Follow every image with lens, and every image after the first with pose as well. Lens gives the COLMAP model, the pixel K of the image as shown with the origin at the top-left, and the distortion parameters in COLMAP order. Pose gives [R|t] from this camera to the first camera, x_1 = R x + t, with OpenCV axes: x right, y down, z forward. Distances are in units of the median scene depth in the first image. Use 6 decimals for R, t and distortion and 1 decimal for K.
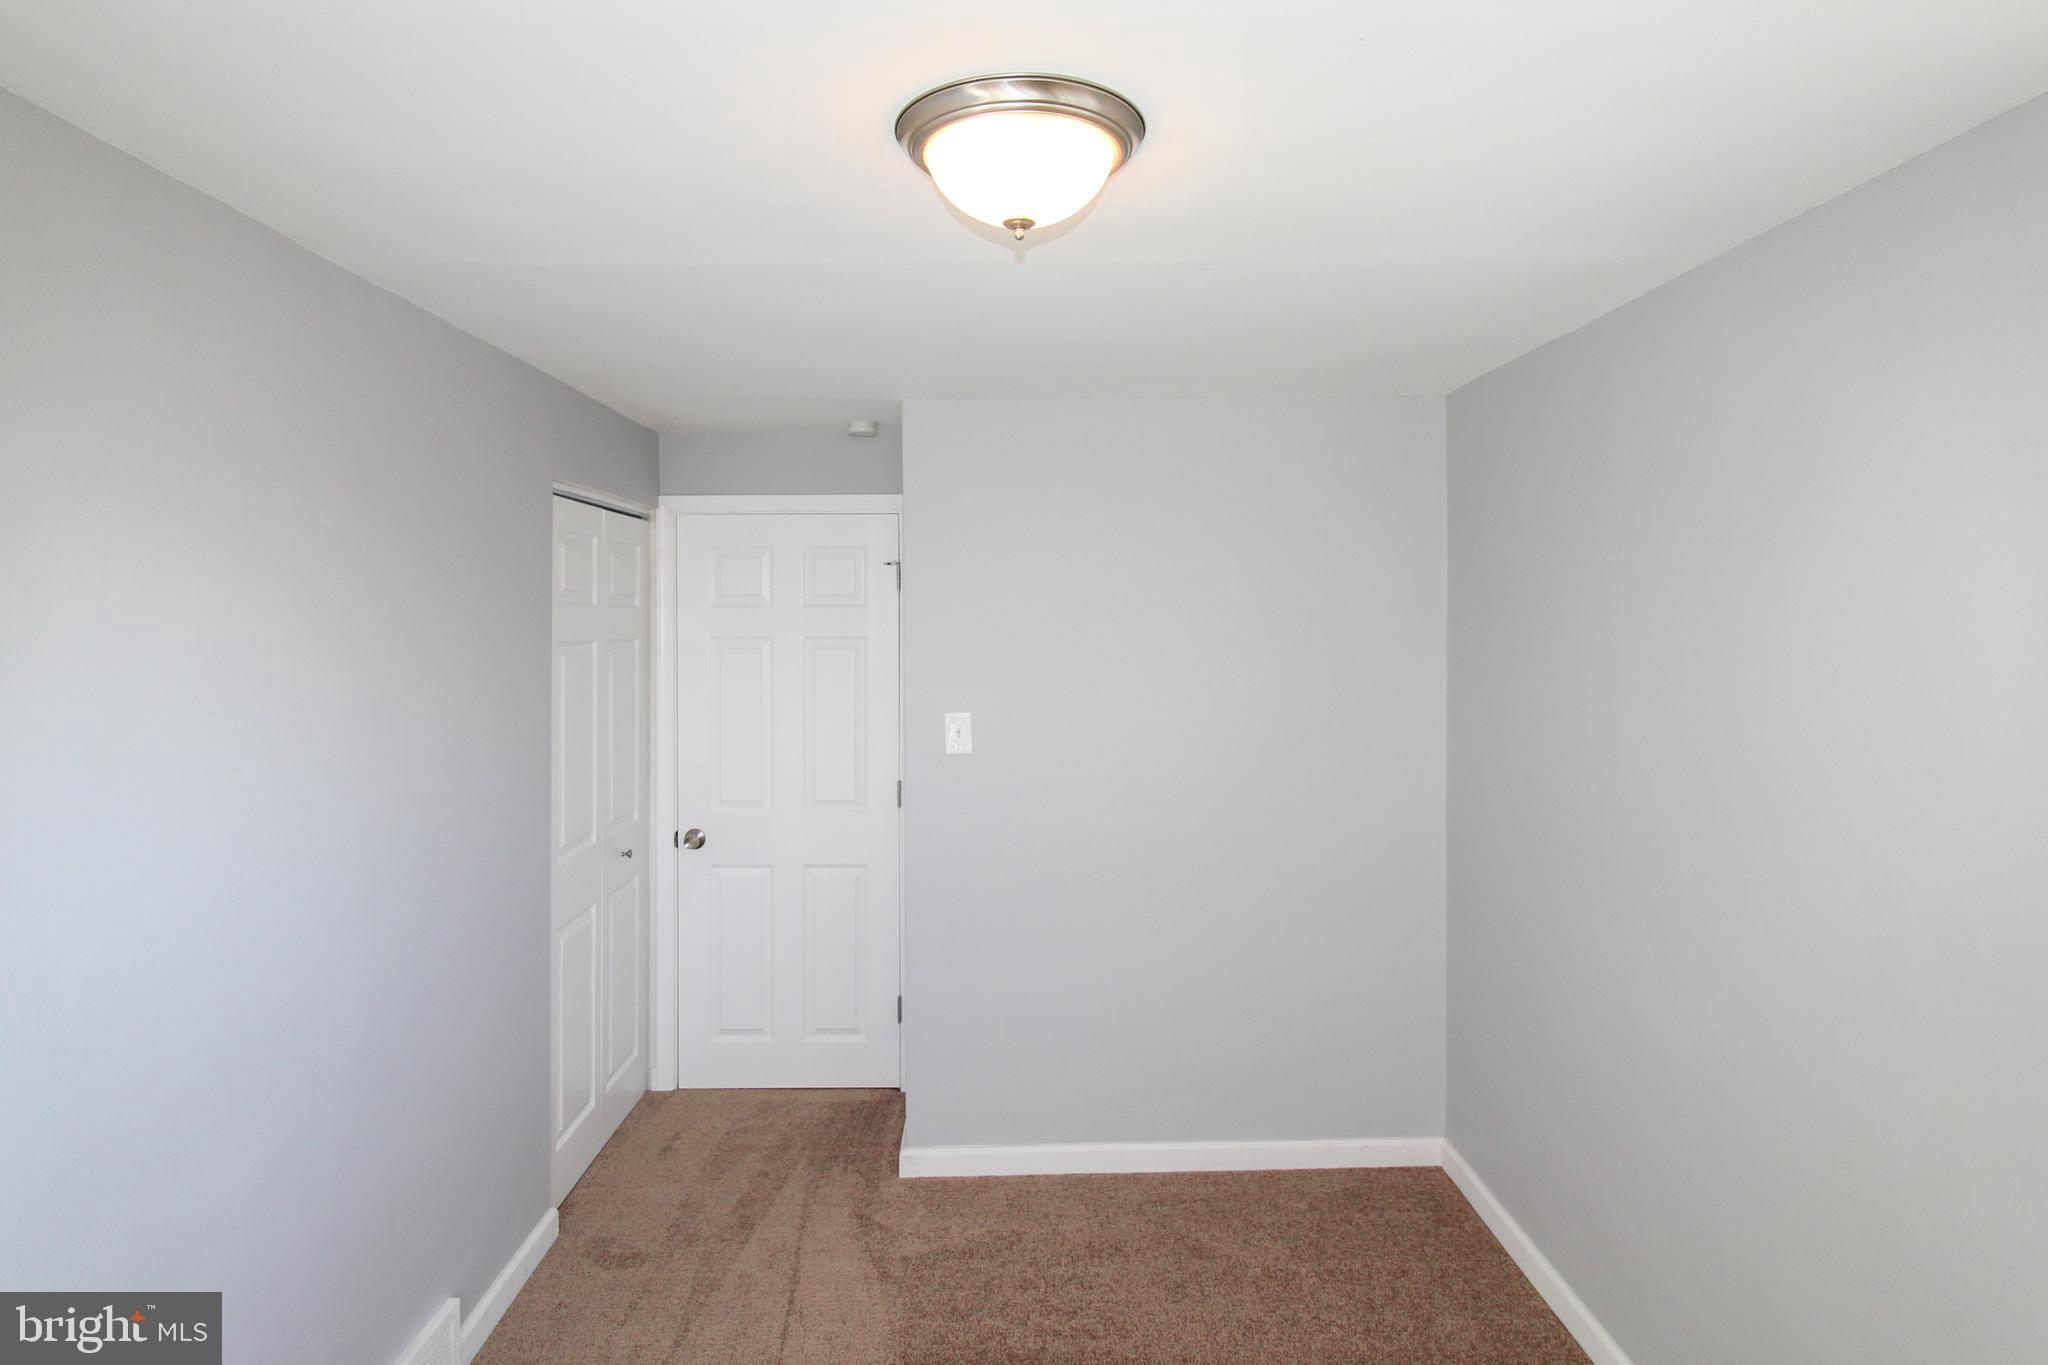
lens RADIAL K [[1134.1, 0, 930.8], [0, 1134.1, 650.5], [0, 0, 1]] dist [0.002203, -0.012199]
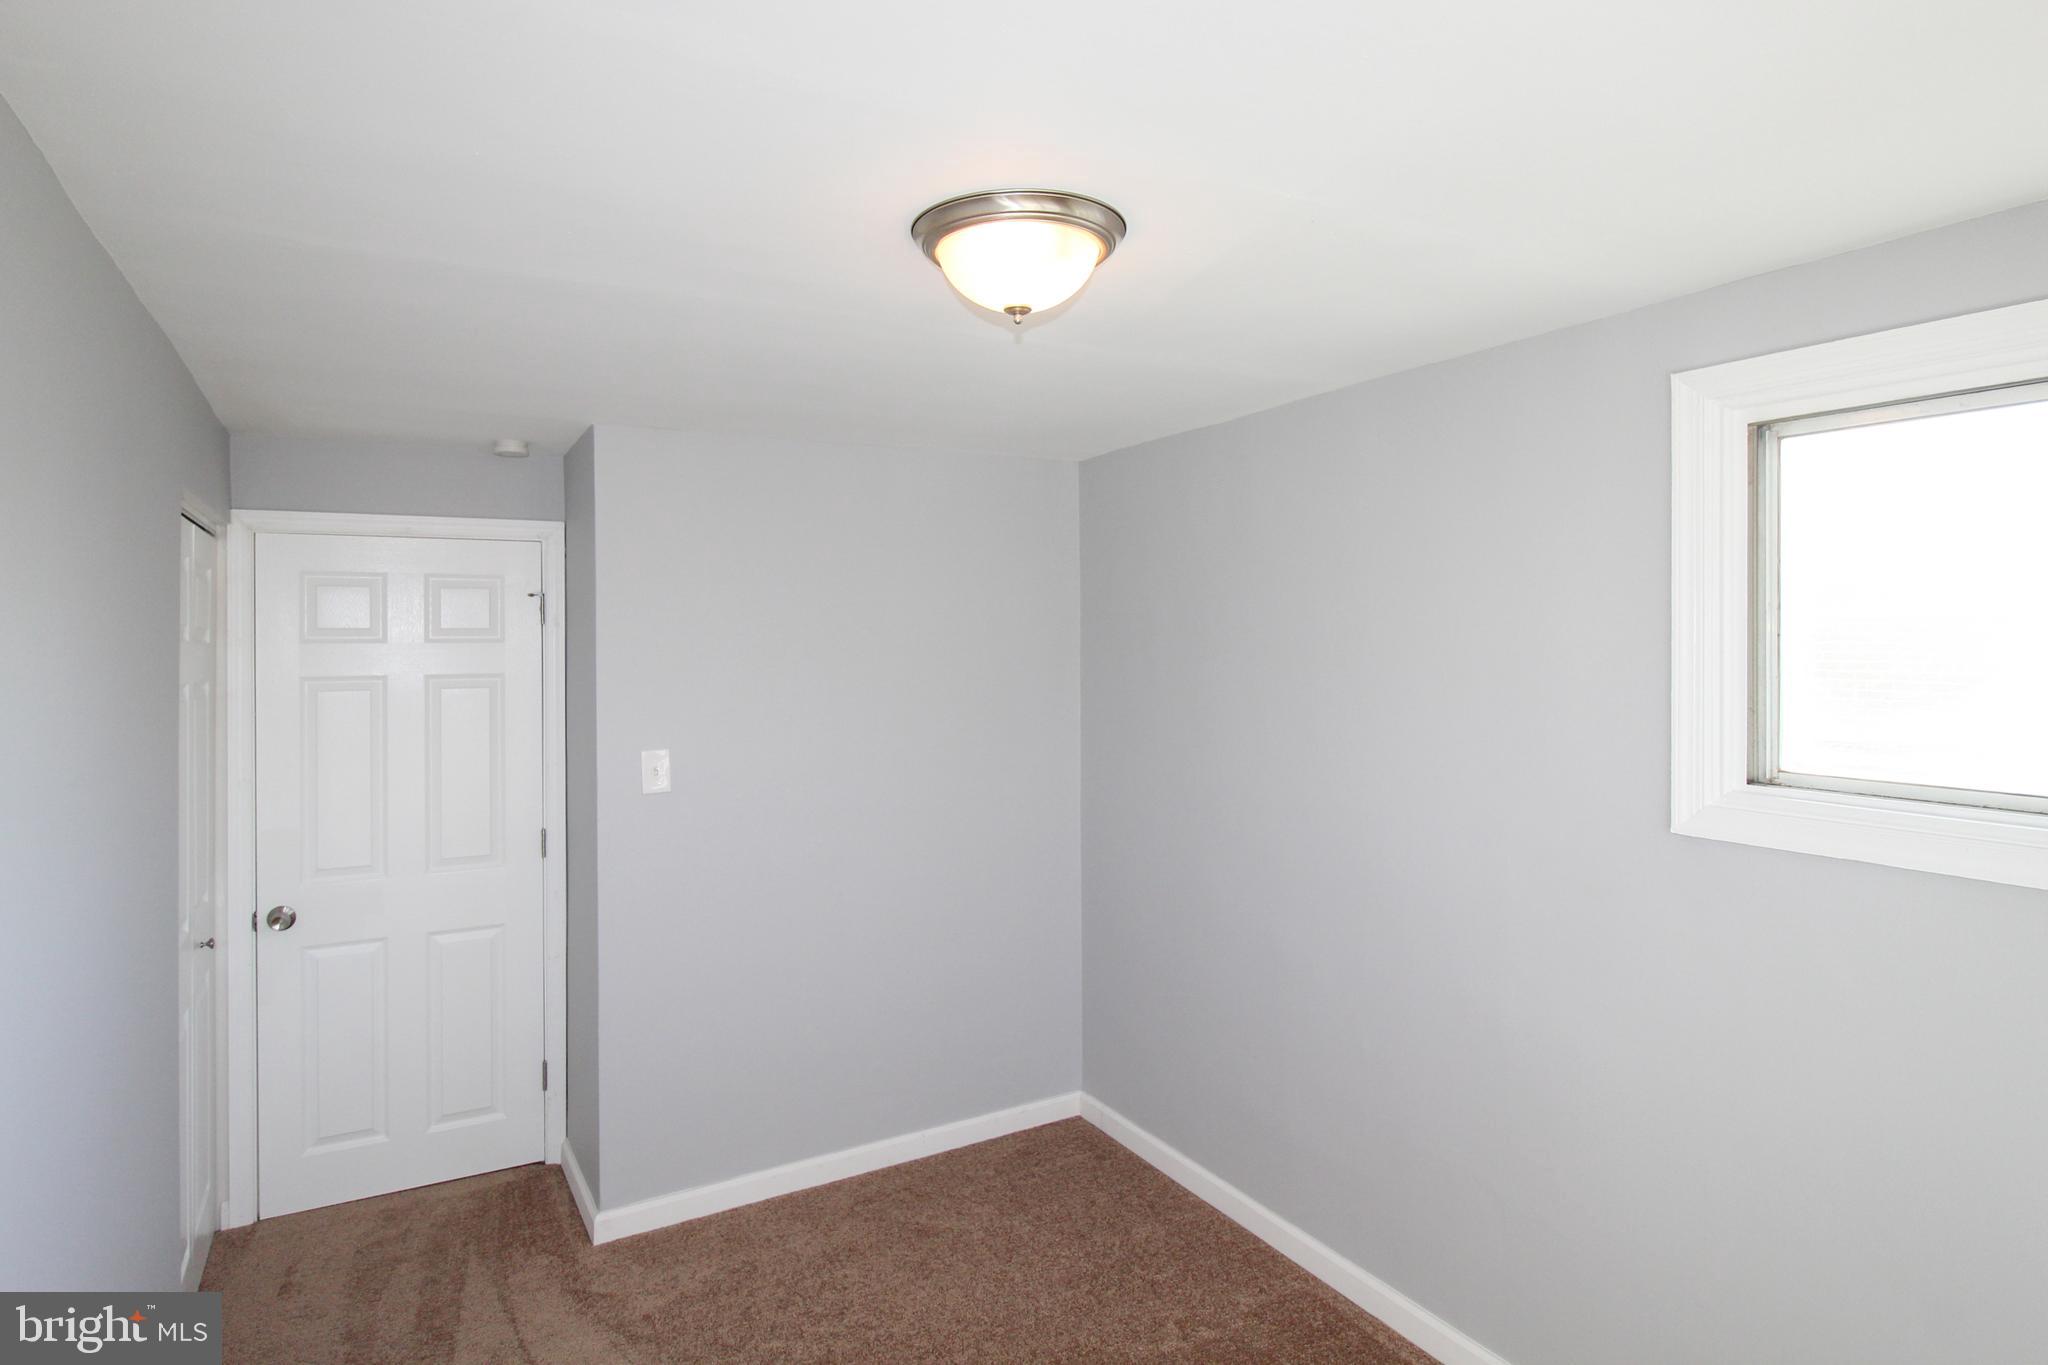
lens RADIAL K [[1134.1, 0, 1017.0], [0, 1134.1, 677.5], [0, 0, 1]] dist [0.002203, -0.012199]
pose [[0.872663, -0.018998, 0.487953, -0.174157], [0.021662, 0.999765, 0.000183, -0.001012], [-0.487842, 0.010411, 0.872870, -0.001070]]
